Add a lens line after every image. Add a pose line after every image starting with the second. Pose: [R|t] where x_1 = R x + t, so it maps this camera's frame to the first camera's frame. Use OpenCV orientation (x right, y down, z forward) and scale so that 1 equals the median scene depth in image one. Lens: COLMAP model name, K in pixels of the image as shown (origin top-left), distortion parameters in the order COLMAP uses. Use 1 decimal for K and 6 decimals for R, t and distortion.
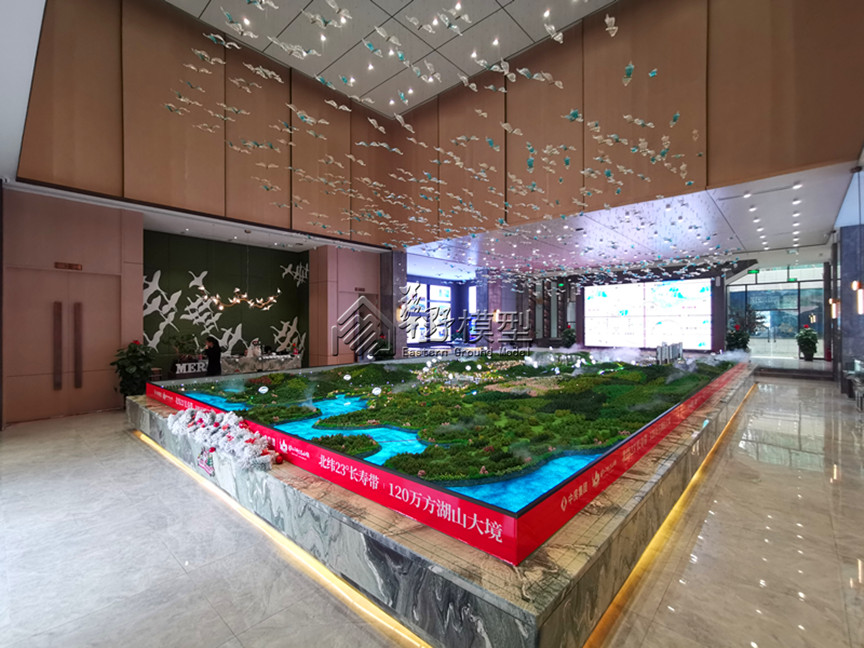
lens RADIAL K [[398.2, 0, 432.0], [0, 398.2, 324.0], [0, 0, 1]] dist [0.003897, 0.000567]
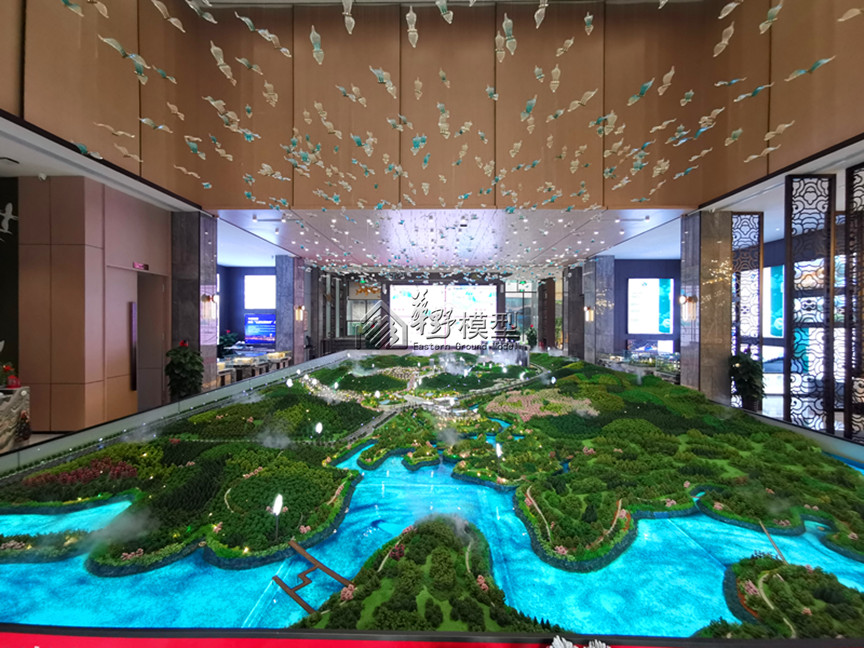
lens RADIAL K [[398.2, 0, 432.0], [0, 398.2, 324.0], [0, 0, 1]] dist [0.003897, 0.000567]
pose [[0.751359, 0.001415, 0.659892, -0.234726], [-0.005724, 0.999974, 0.004373, -0.005129], [-0.659868, -0.007063, 0.751348, 0.257238]]
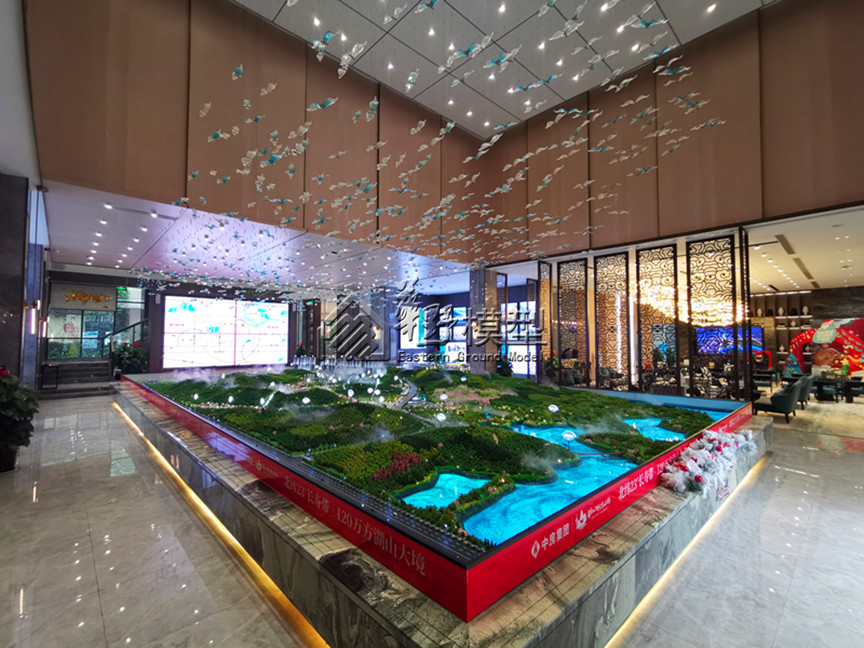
lens RADIAL K [[398.2, 0, 432.0], [0, 398.2, 324.0], [0, 0, 1]] dist [0.003897, 0.000567]
pose [[0.084444, 0.043547, 0.995476, -0.492600], [-0.004069, 0.999051, -0.043358, -0.003460], [-0.996420, -0.000389, 0.084542, 0.496161]]
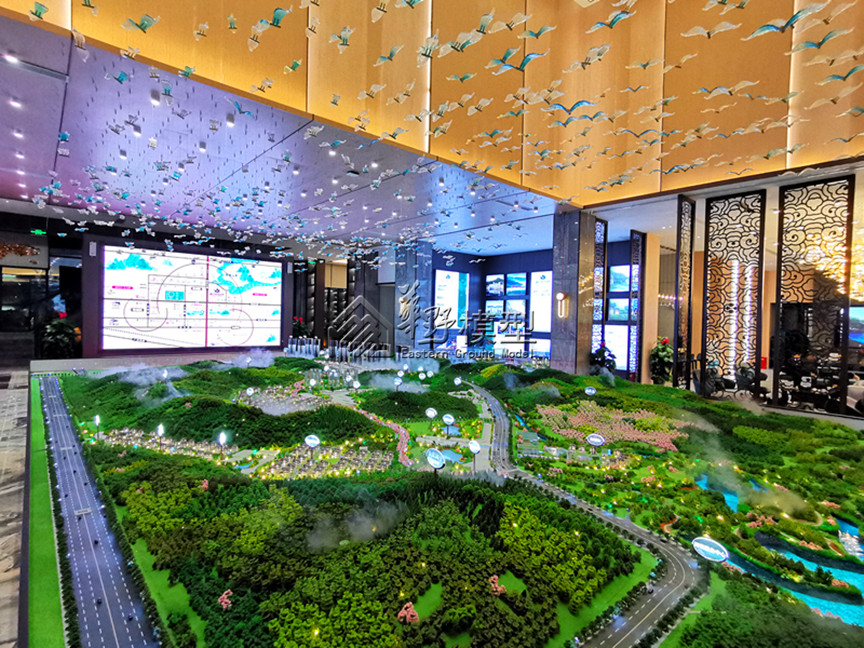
lens RADIAL K [[454.4, 0, 432.0], [0, 454.4, 324.0], [0, 0, 1]] dist [0.002090, 0.000981]
pose [[0.113189, -0.010552, 0.993517, -0.261191], [-0.026925, 0.999544, 0.013683, -0.004313], [-0.993209, -0.028299, 0.112853, 0.598110]]
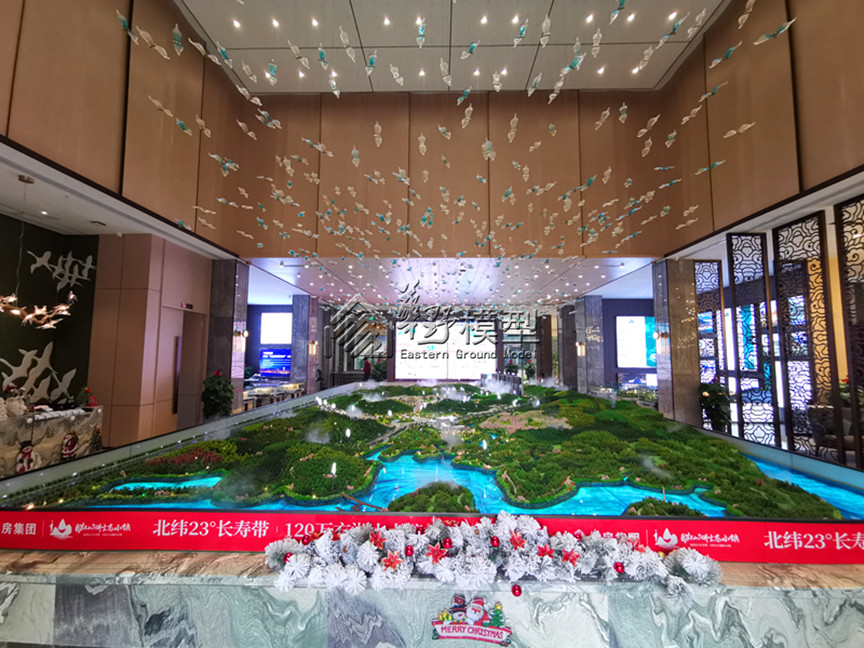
lens RADIAL K [[398.2, 0, 432.0], [0, 398.2, 324.0], [0, 0, 1]] dist [0.003897, 0.000567]
pose [[0.756097, 0.062624, 0.651457, -0.294440], [-0.007773, 0.996200, -0.086743, 0.001840], [-0.654414, 0.060523, 0.753711, 0.190292]]
